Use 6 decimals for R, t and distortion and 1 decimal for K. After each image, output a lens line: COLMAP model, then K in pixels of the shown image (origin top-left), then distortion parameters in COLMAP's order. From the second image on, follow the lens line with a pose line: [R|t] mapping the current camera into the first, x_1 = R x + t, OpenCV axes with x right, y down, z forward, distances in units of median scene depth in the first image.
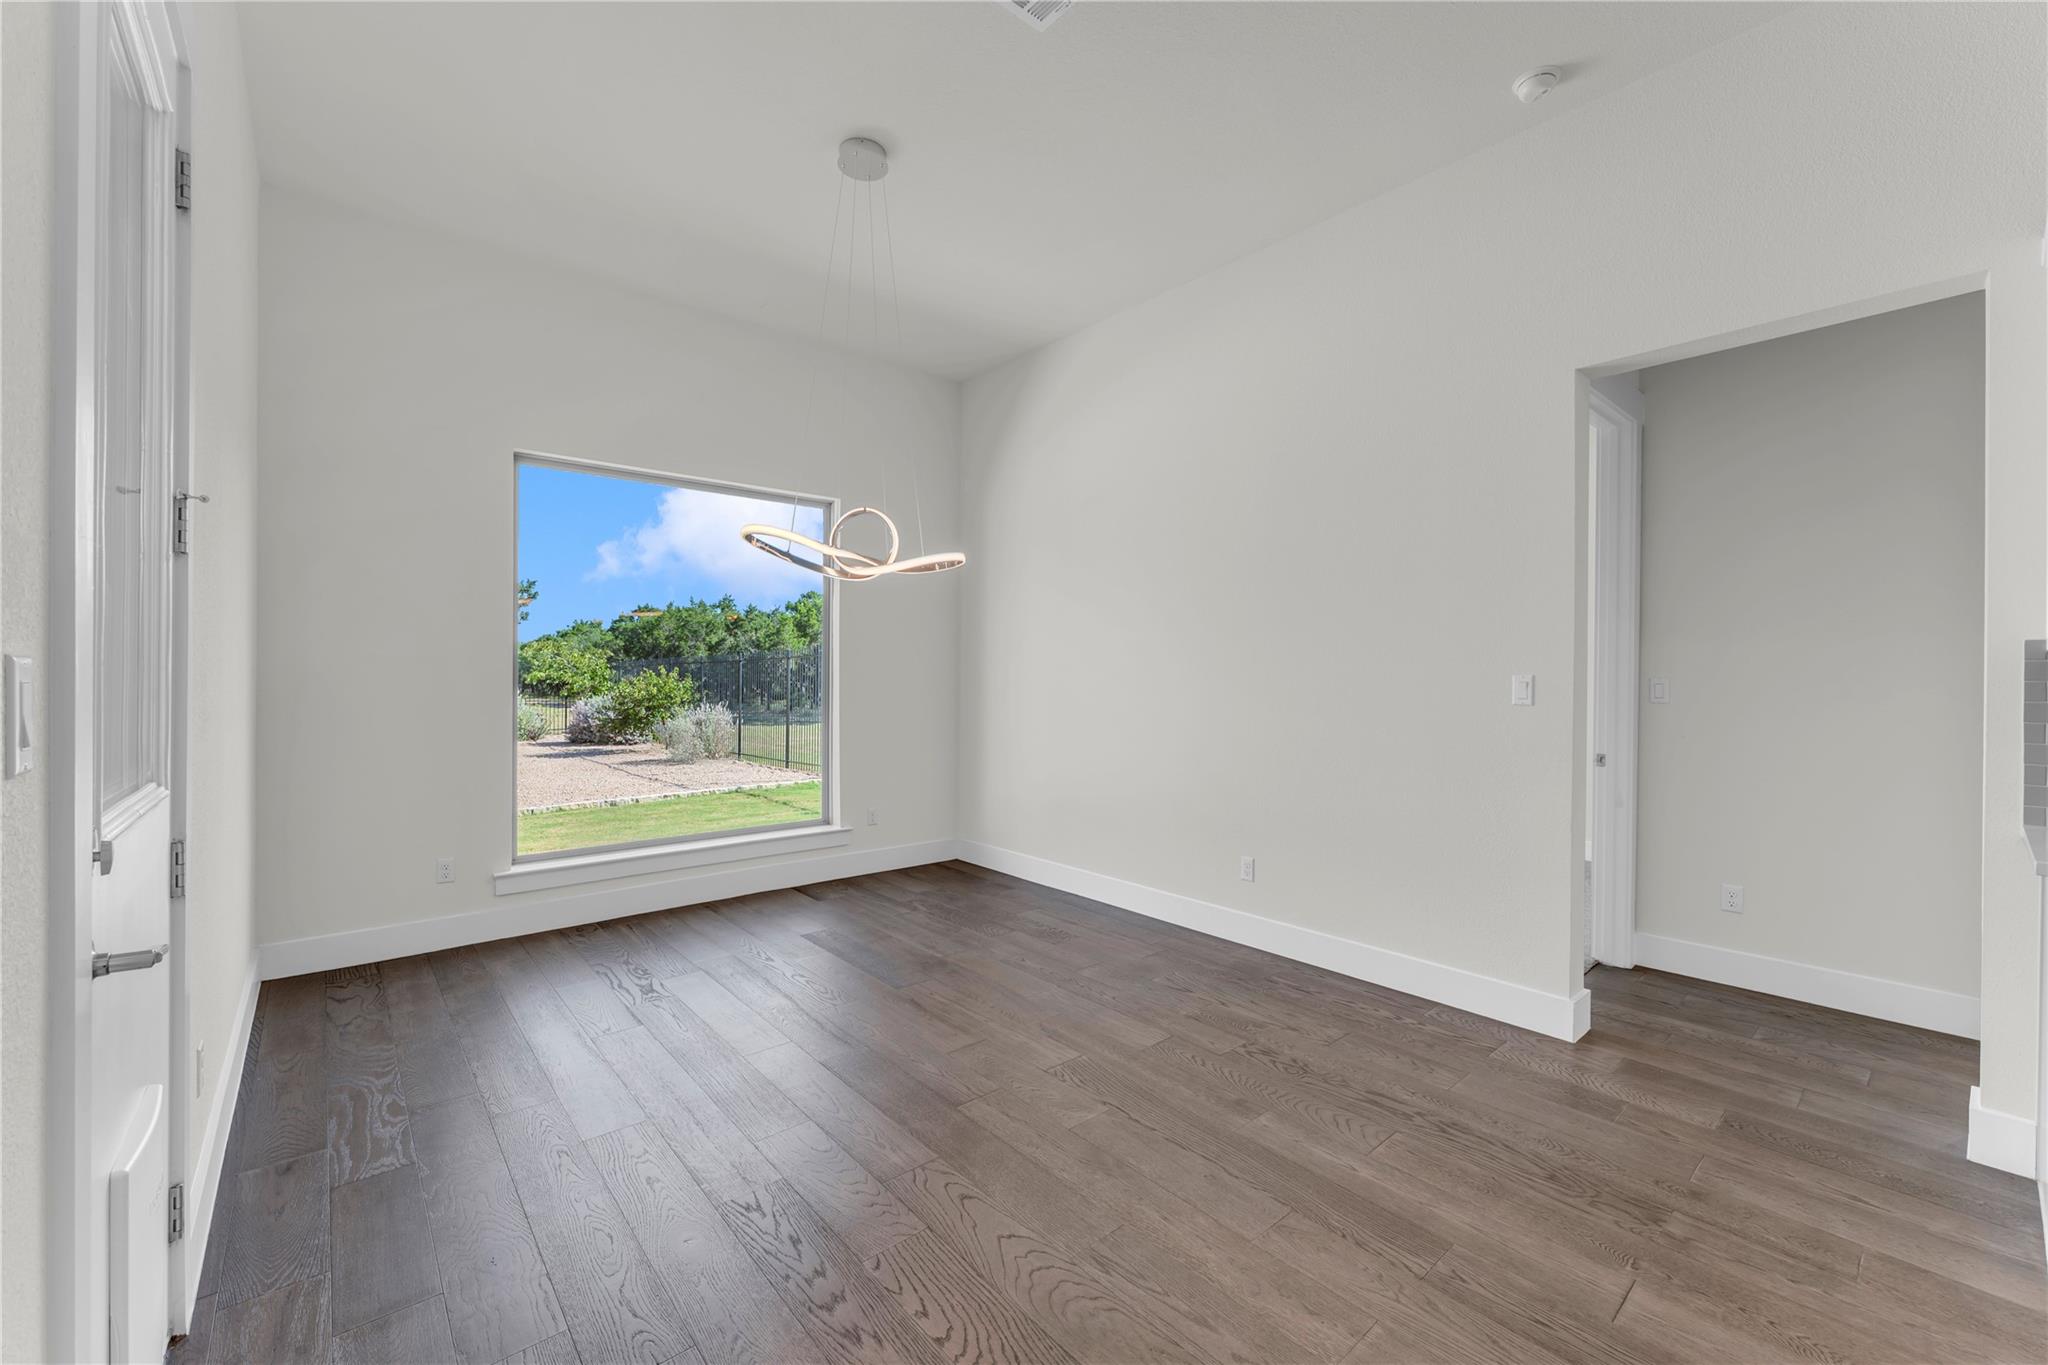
lens RADIAL K [[820.6, 0, 1015.9], [0, 820.6, 675.3], [0, 0, 1]] dist [-0.001500, 0.000056]
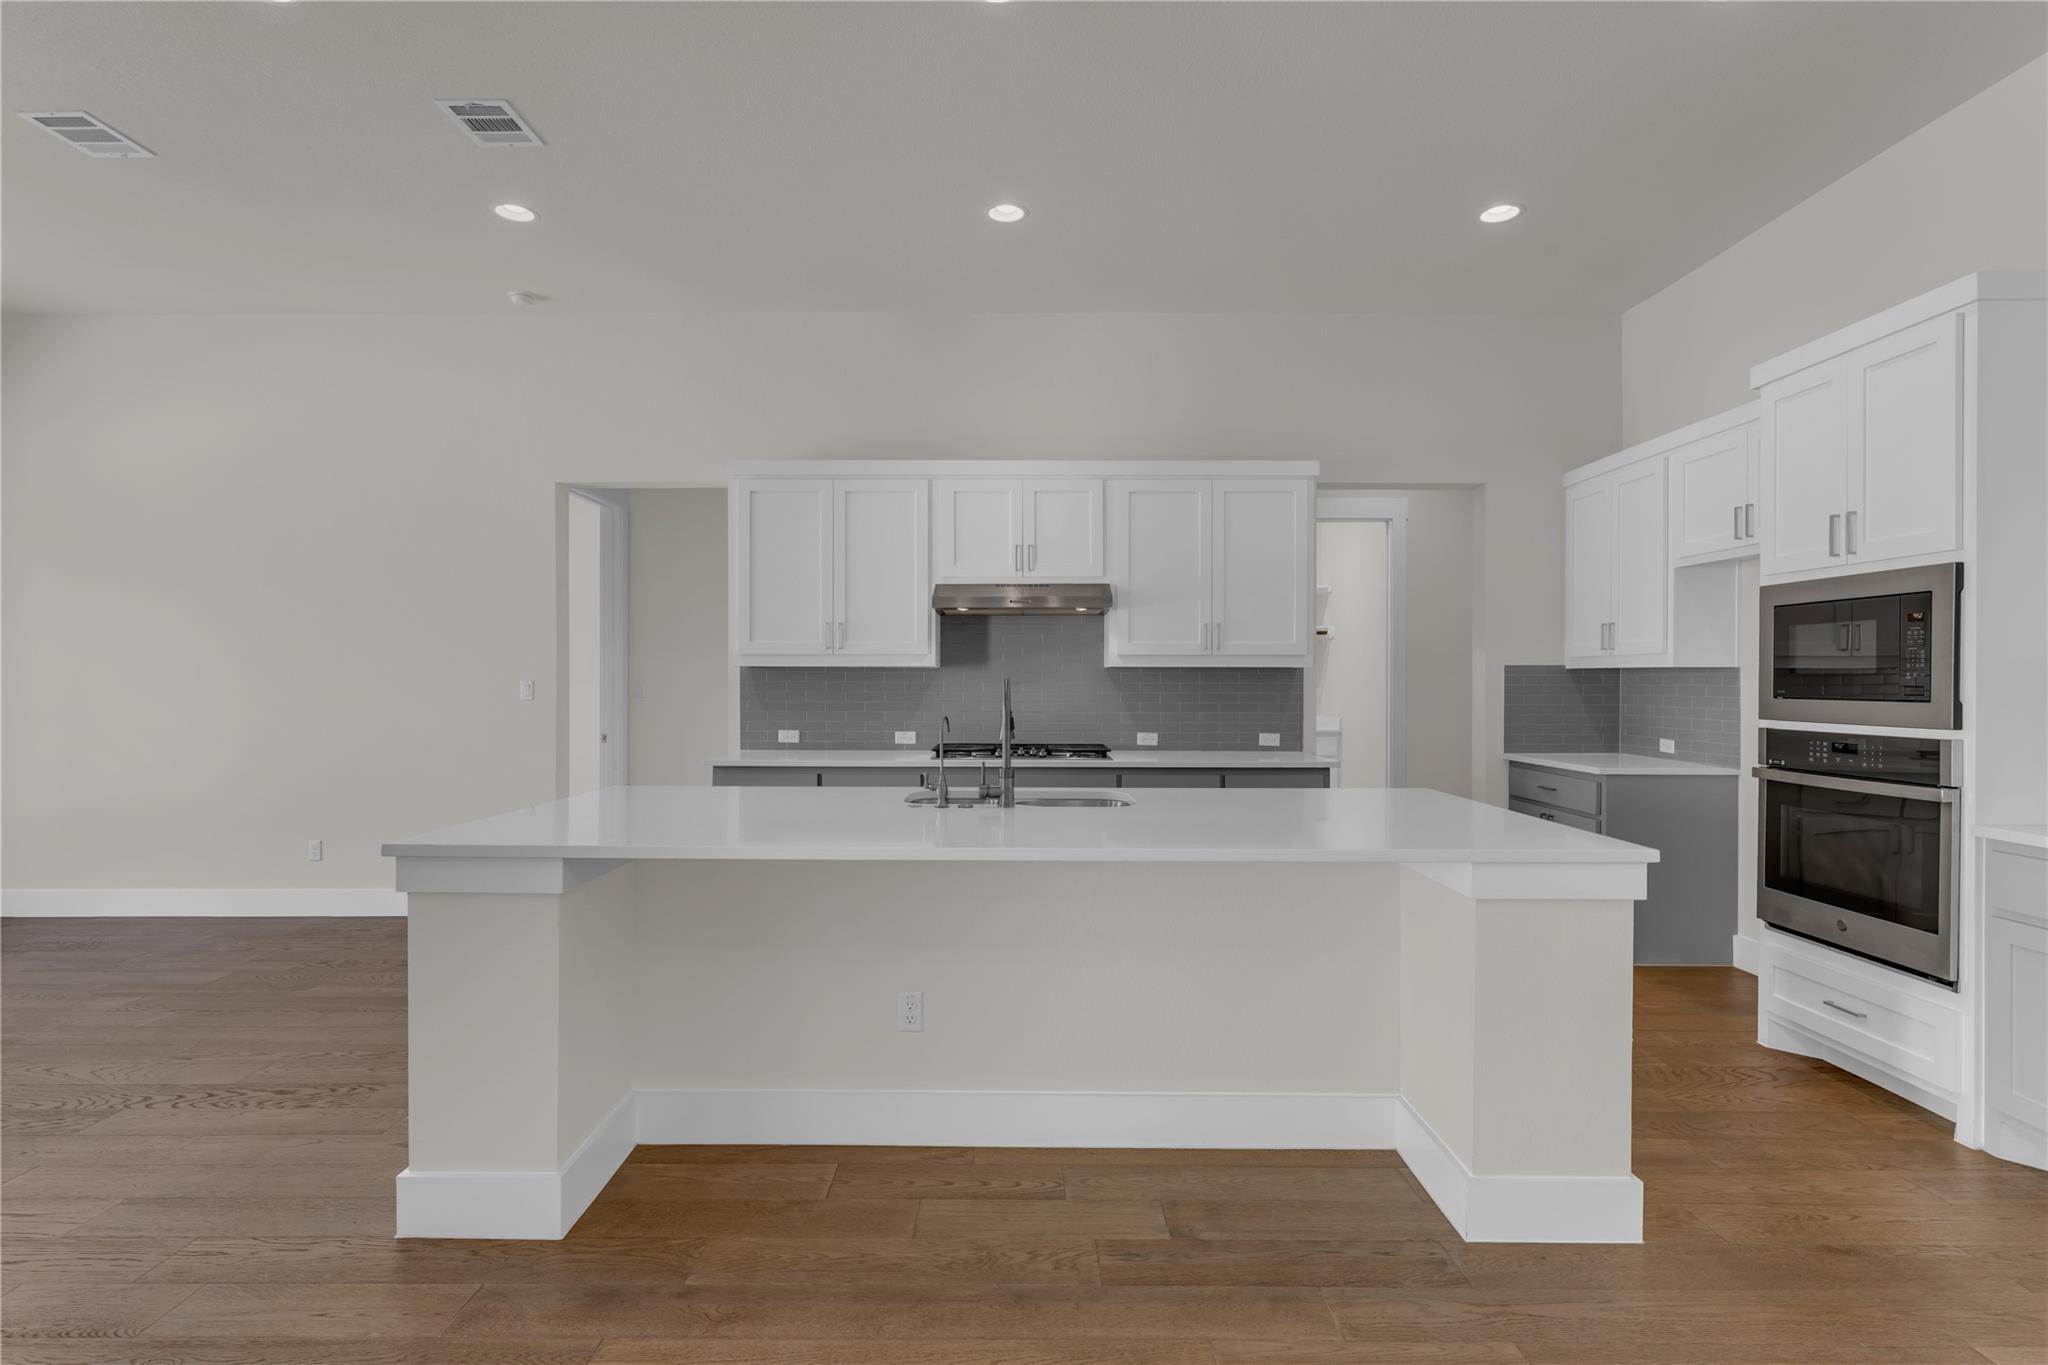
lens RADIAL K [[991.2, 0, 1028.7], [0, 991.2, 687.7], [0, 0, 1]] dist [-0.007465, -0.000585]
pose [[0.642061, -0.014131, 0.766523, -0.026715], [0.006240, 0.999893, 0.013206, -0.000736], [-0.766628, -0.003696, 0.642081, -0.132606]]
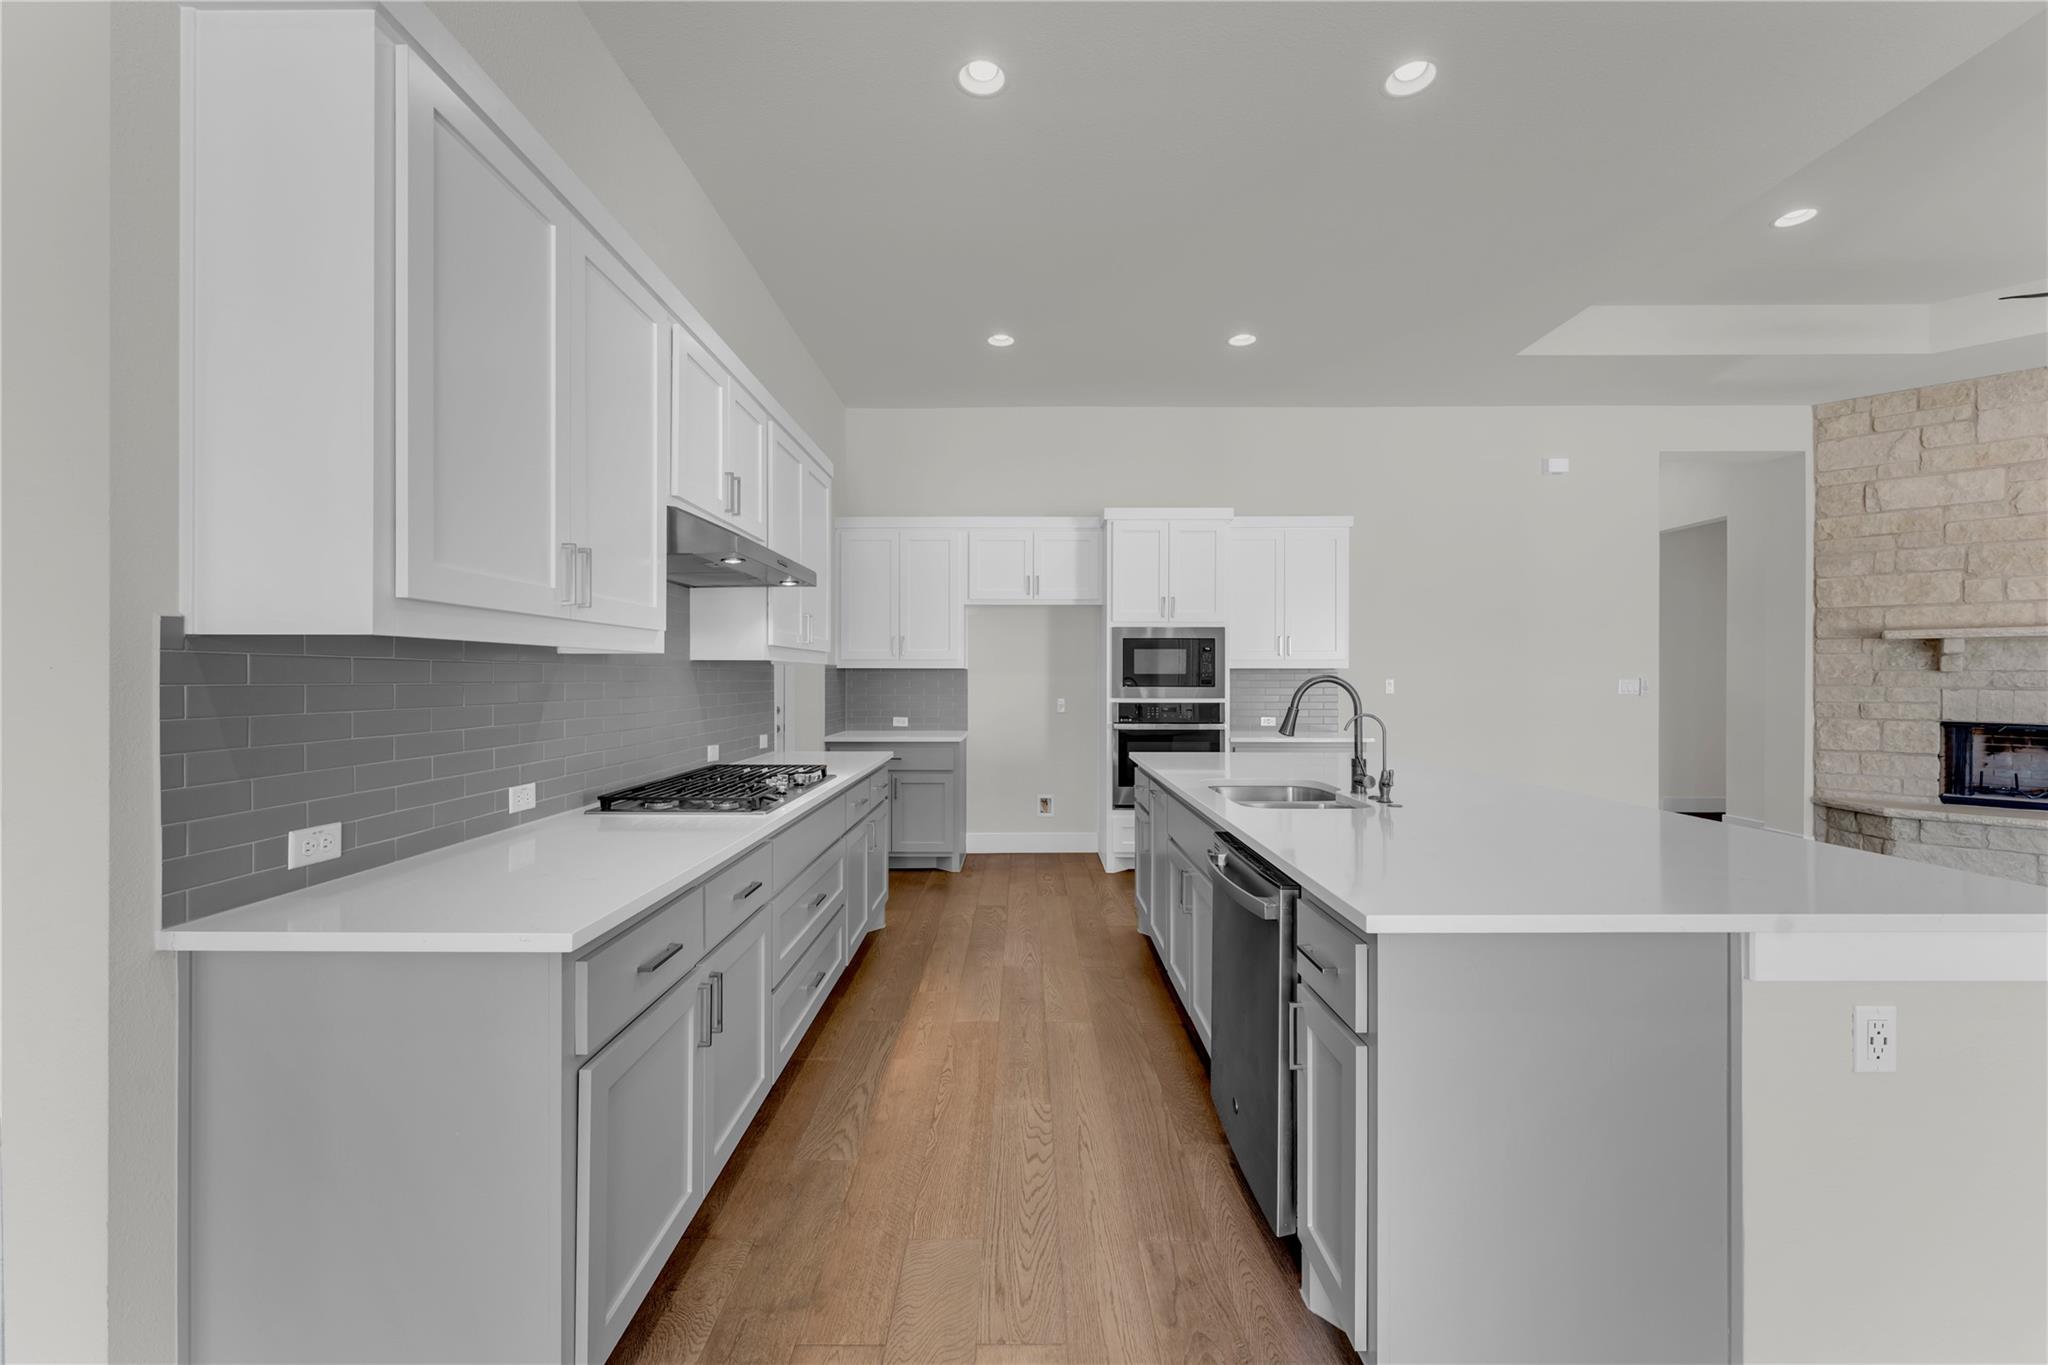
lens RADIAL K [[820.6, 0, 1015.9], [0, 820.6, 675.3], [0, 0, 1]] dist [-0.001500, 0.000056]
pose [[-0.754622, -0.009412, 0.656093, 0.039279], [-0.005918, 0.999954, 0.007537, -0.001445], [-0.656134, 0.001805, -0.754643, 0.115197]]
